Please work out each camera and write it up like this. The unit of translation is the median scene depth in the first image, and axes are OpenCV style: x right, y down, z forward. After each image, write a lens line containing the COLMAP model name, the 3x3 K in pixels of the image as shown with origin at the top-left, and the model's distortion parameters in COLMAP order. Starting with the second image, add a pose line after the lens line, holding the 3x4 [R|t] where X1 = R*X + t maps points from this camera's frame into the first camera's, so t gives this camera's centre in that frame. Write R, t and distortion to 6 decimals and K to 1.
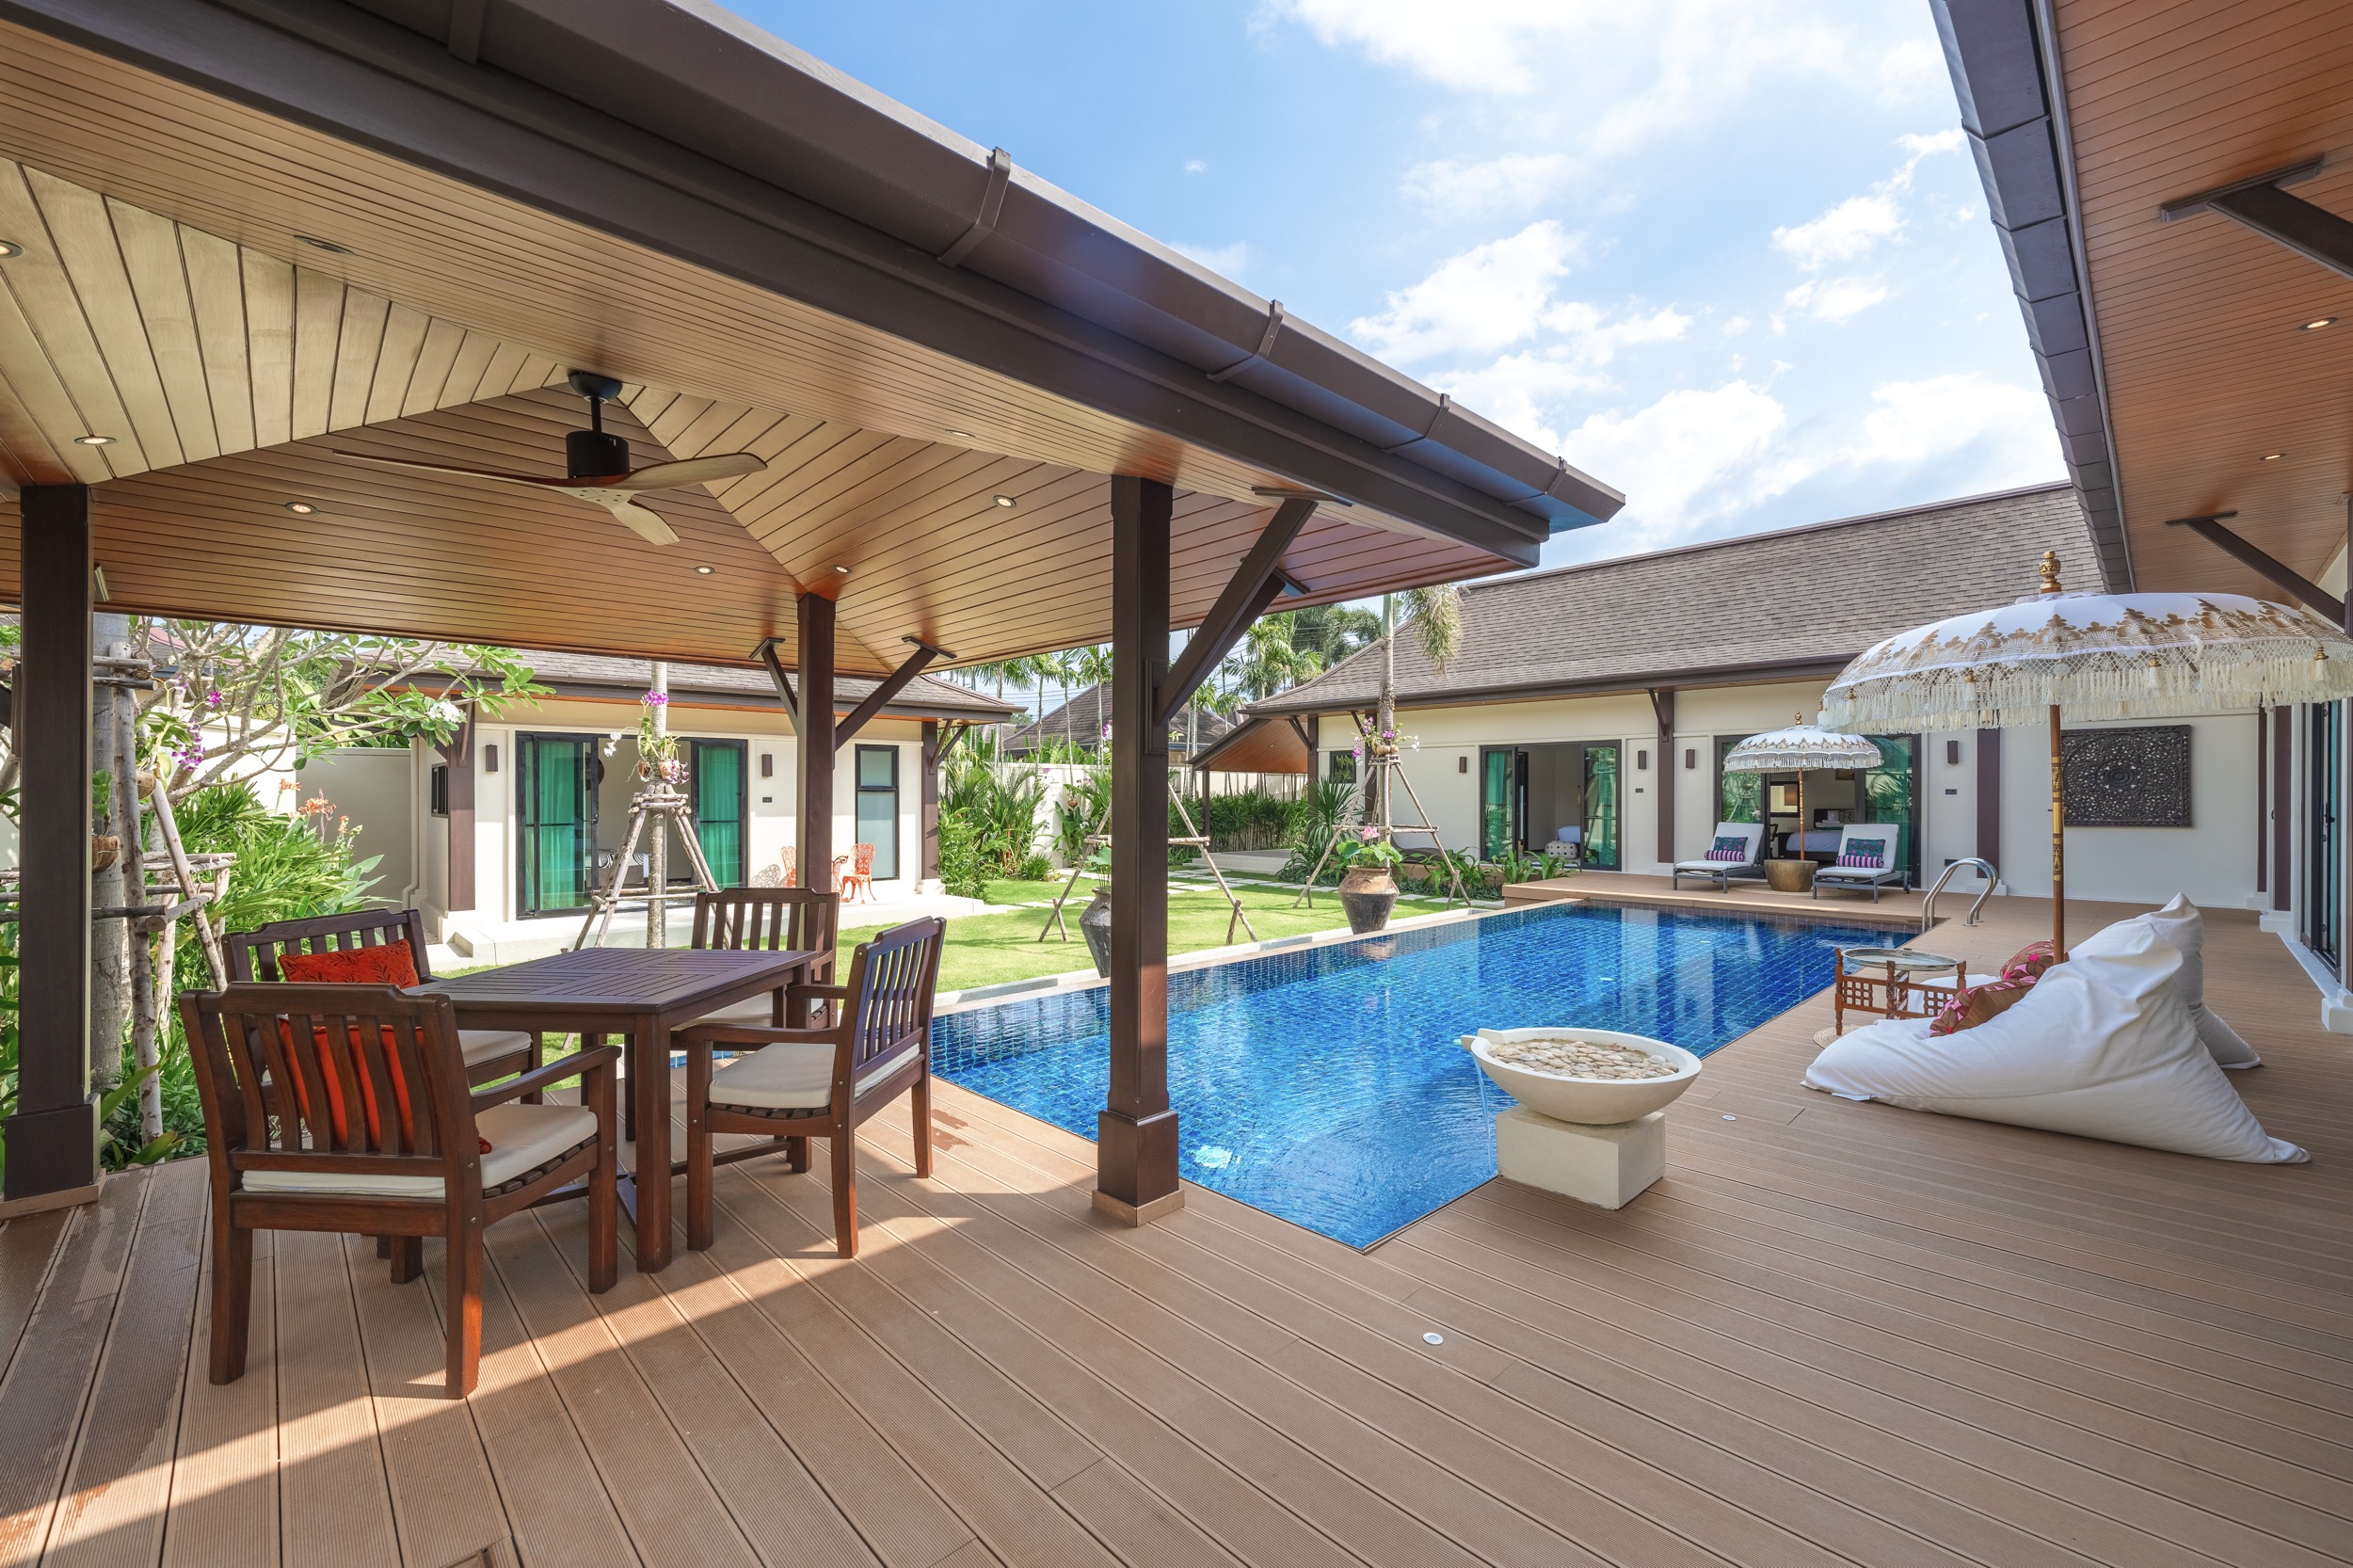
lens RADIAL K [[956.4, 0, 1201.9], [0, 956.4, 785.7], [0, 0, 1]] dist [0.000983, 0.000445]
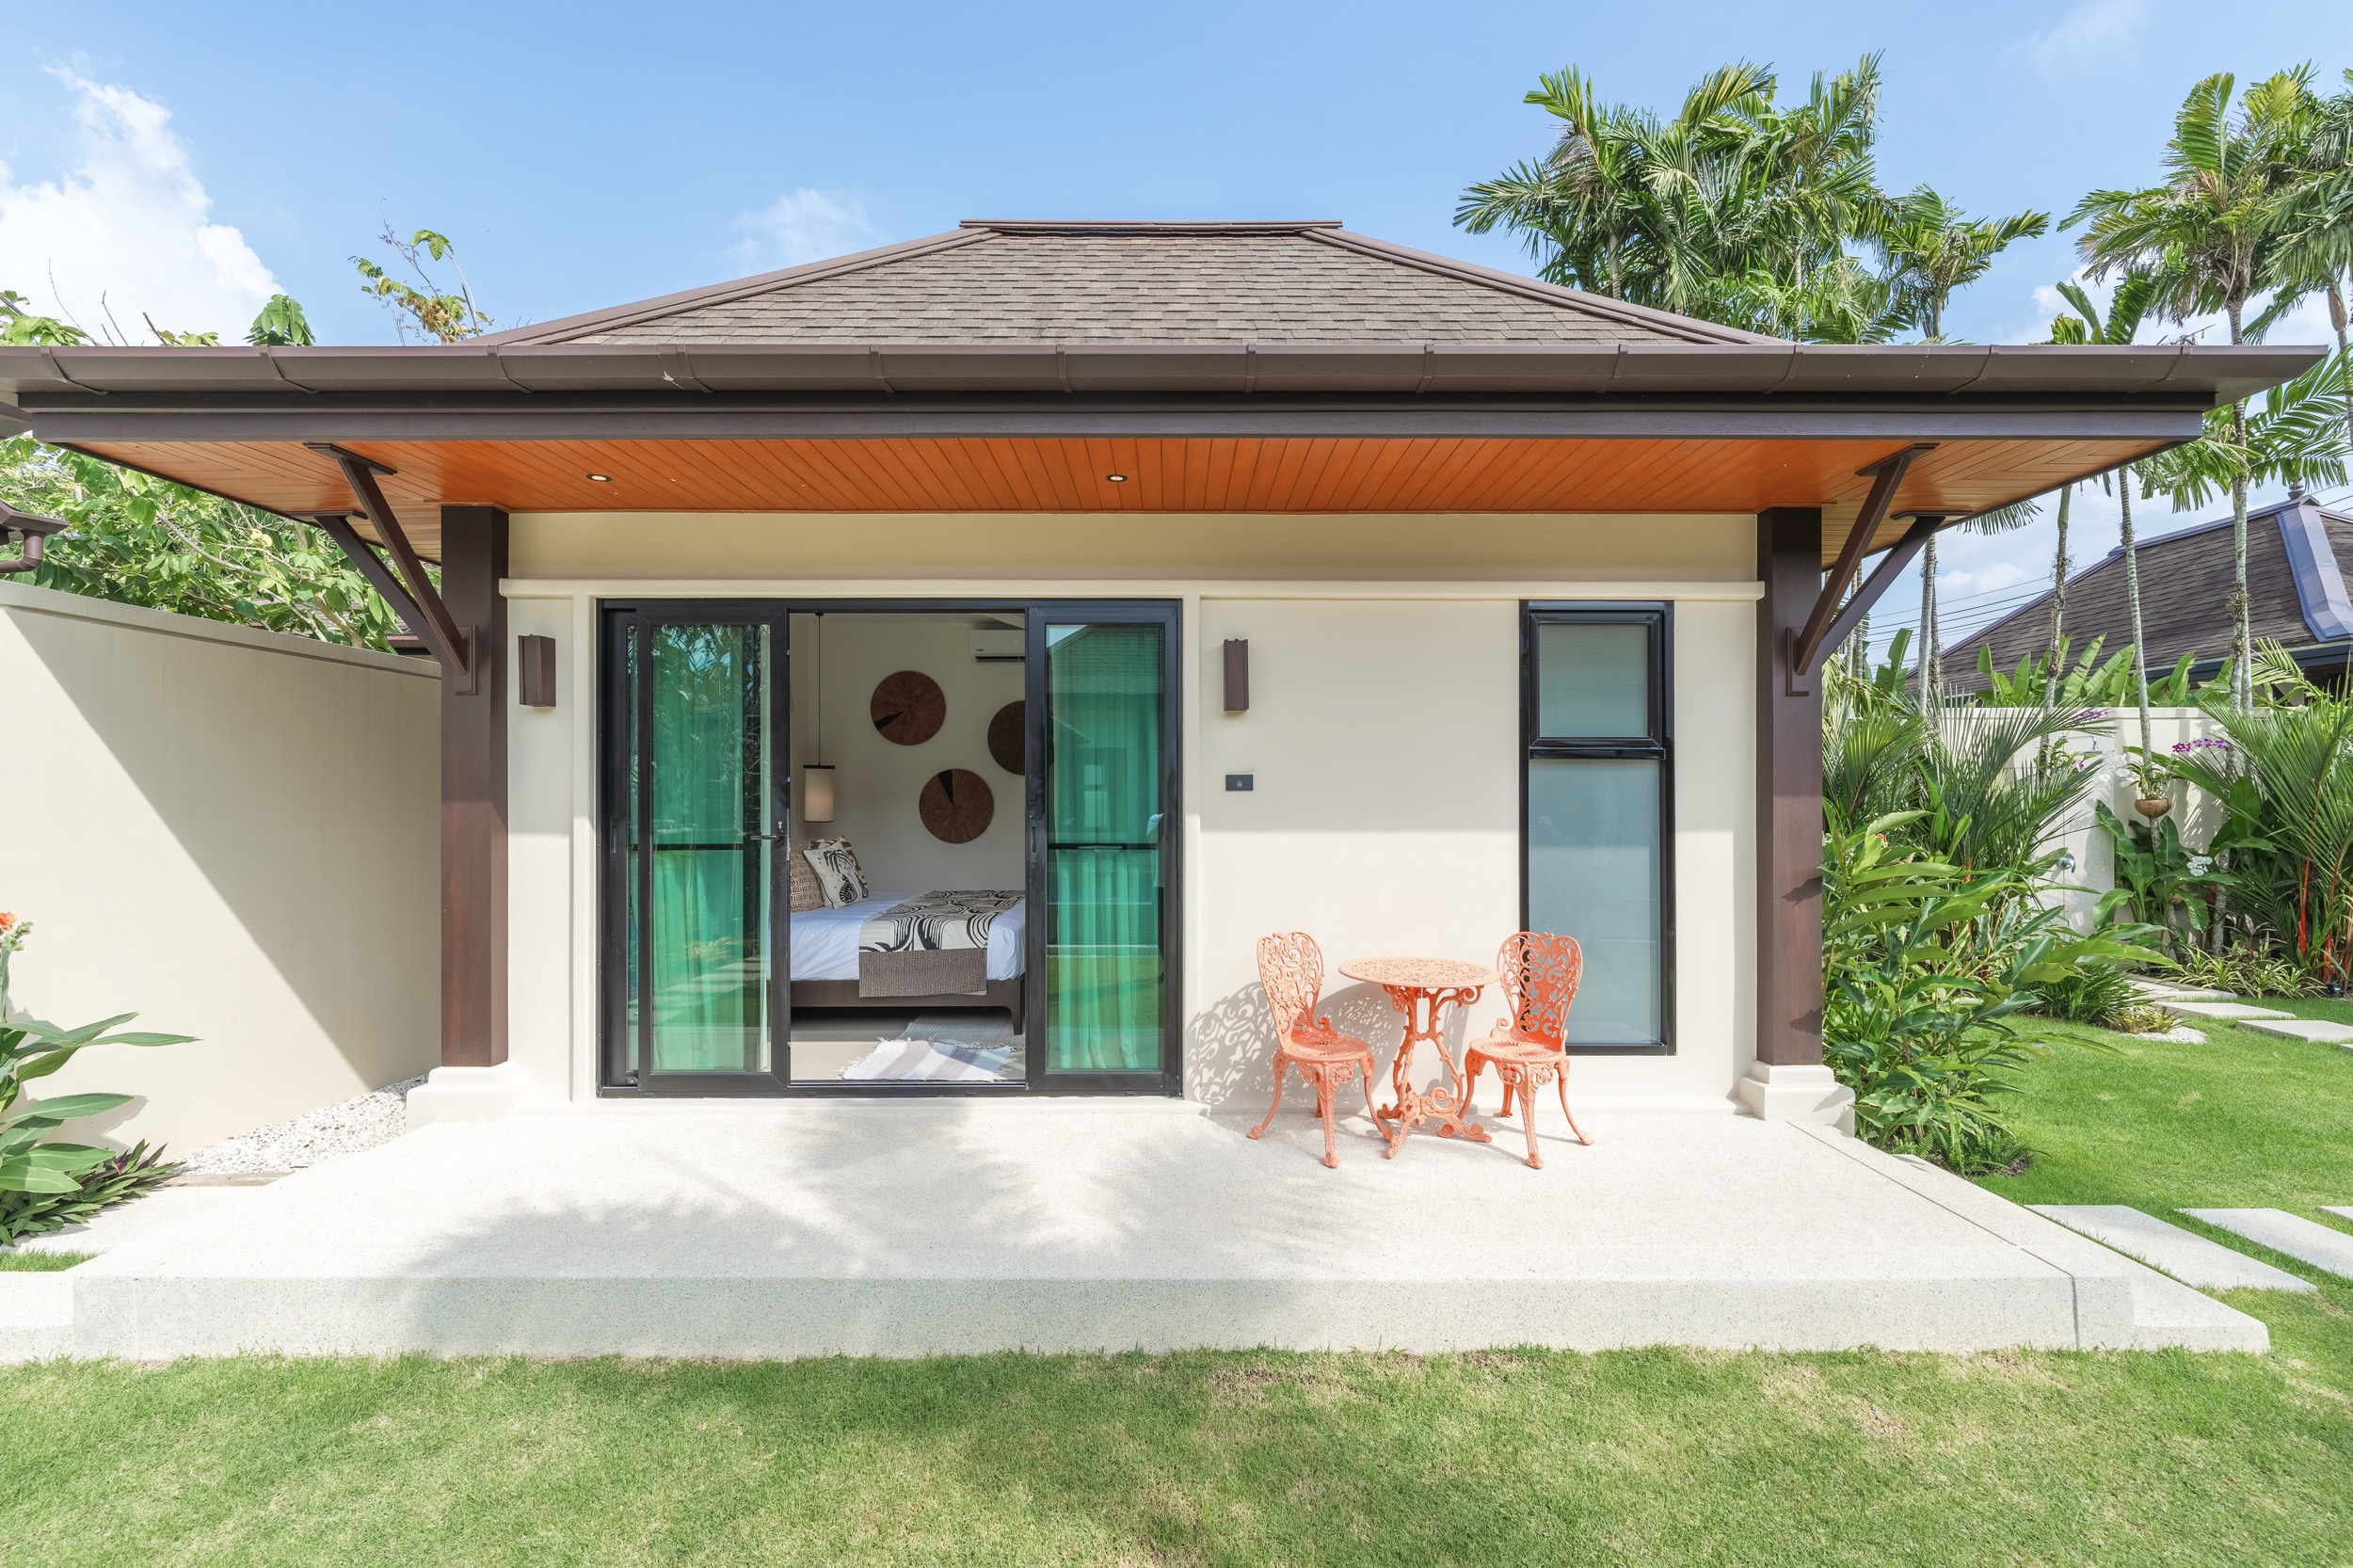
lens RADIAL K [[956.4, 0, 1168.0], [0, 956.4, 792.8], [0, 0, 1]] dist [0.000983, 0.000445]
pose [[0.711266, -0.000075, -0.702923, -0.215319], [0.003791, 0.999986, 0.003729, 0.014693], [0.702912, -0.005317, 0.711257, 0.664947]]
